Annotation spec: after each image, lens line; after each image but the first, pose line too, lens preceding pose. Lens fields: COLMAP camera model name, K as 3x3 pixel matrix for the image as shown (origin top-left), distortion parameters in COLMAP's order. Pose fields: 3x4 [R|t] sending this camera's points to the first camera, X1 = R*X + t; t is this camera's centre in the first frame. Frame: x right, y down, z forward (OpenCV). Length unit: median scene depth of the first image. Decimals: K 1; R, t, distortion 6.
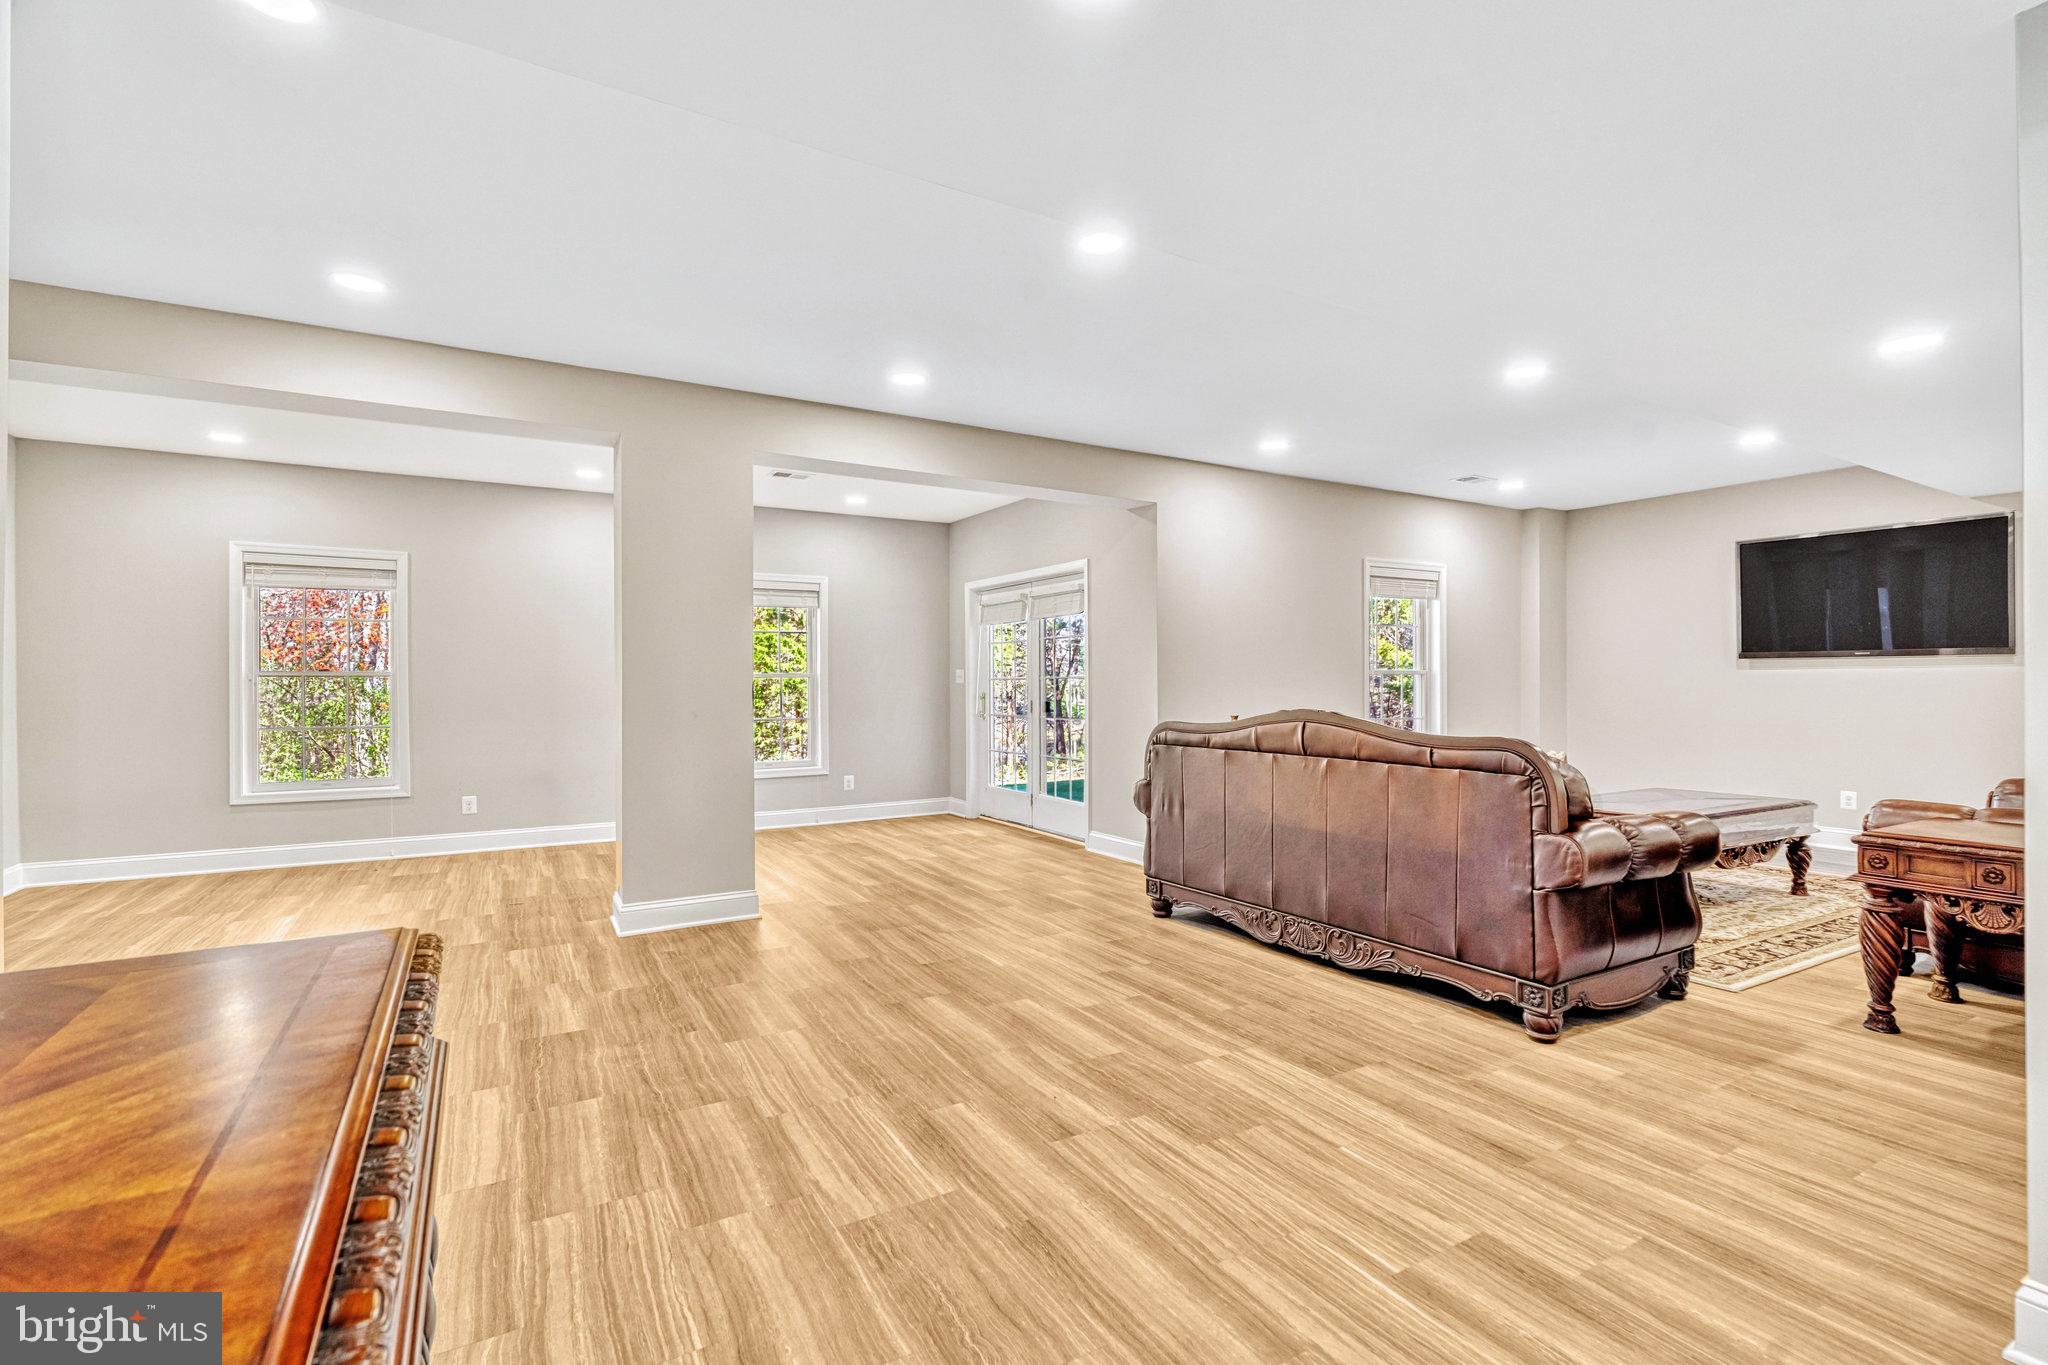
lens RADIAL K [[941.4, 0, 1036.9], [0, 941.4, 682.5], [0, 0, 1]] dist [0.000813, 0.000034]
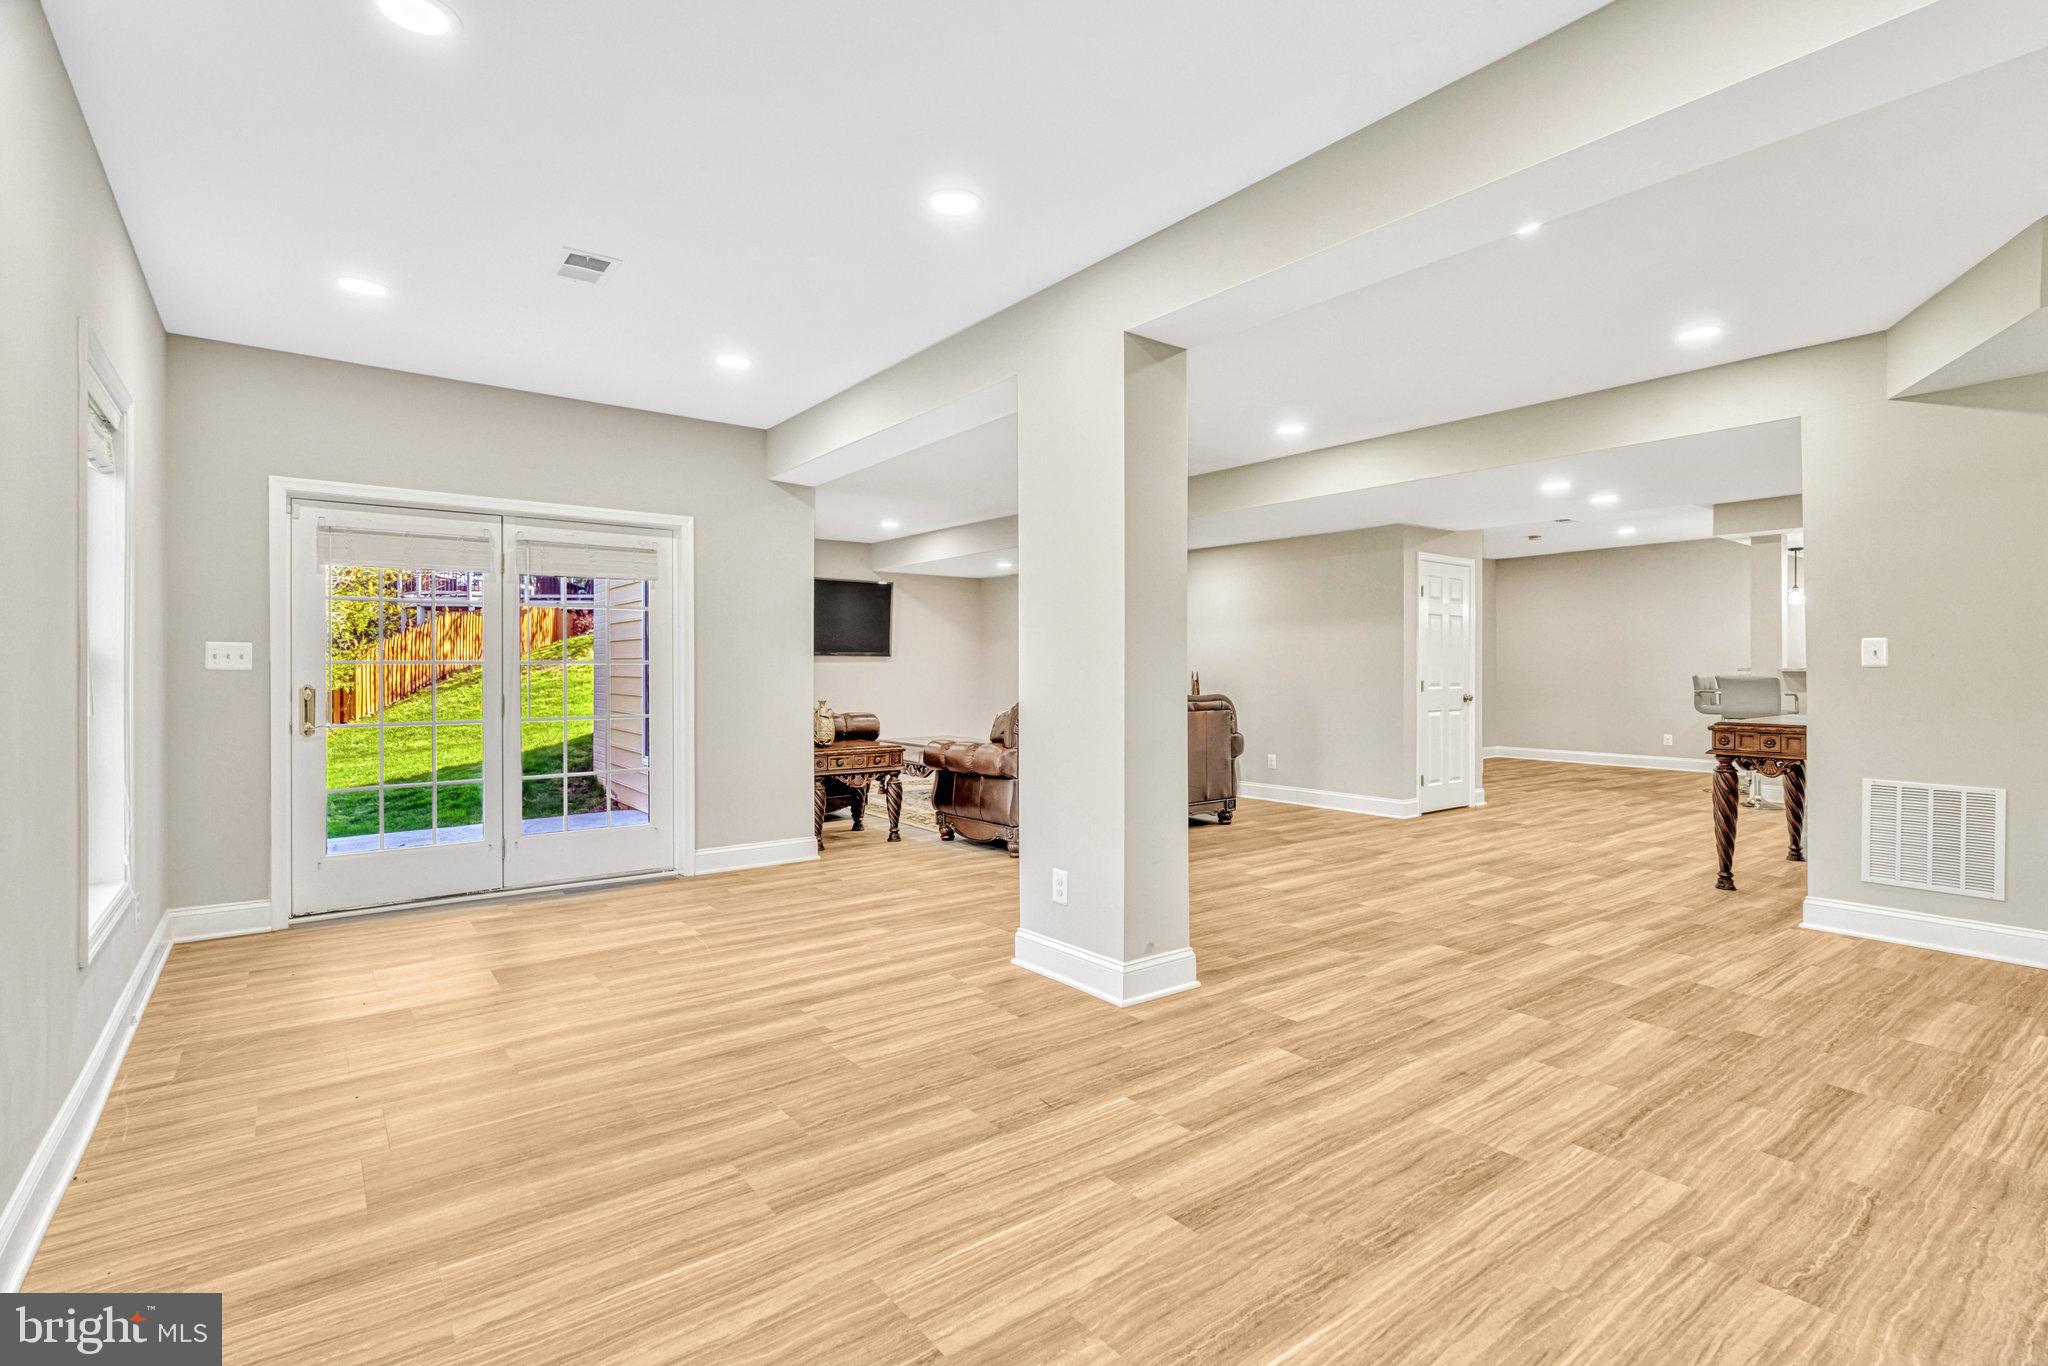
lens RADIAL K [[941.4, 0, 1033.5], [0, 941.4, 681.5], [0, 0, 1]] dist [0.000813, 0.000034]
pose [[-0.123158, -0.007284, 0.992360, -1.399241], [-0.002913, 0.999971, 0.006979, 0.005674], [-0.992383, -0.002031, -0.123176, 1.418520]]
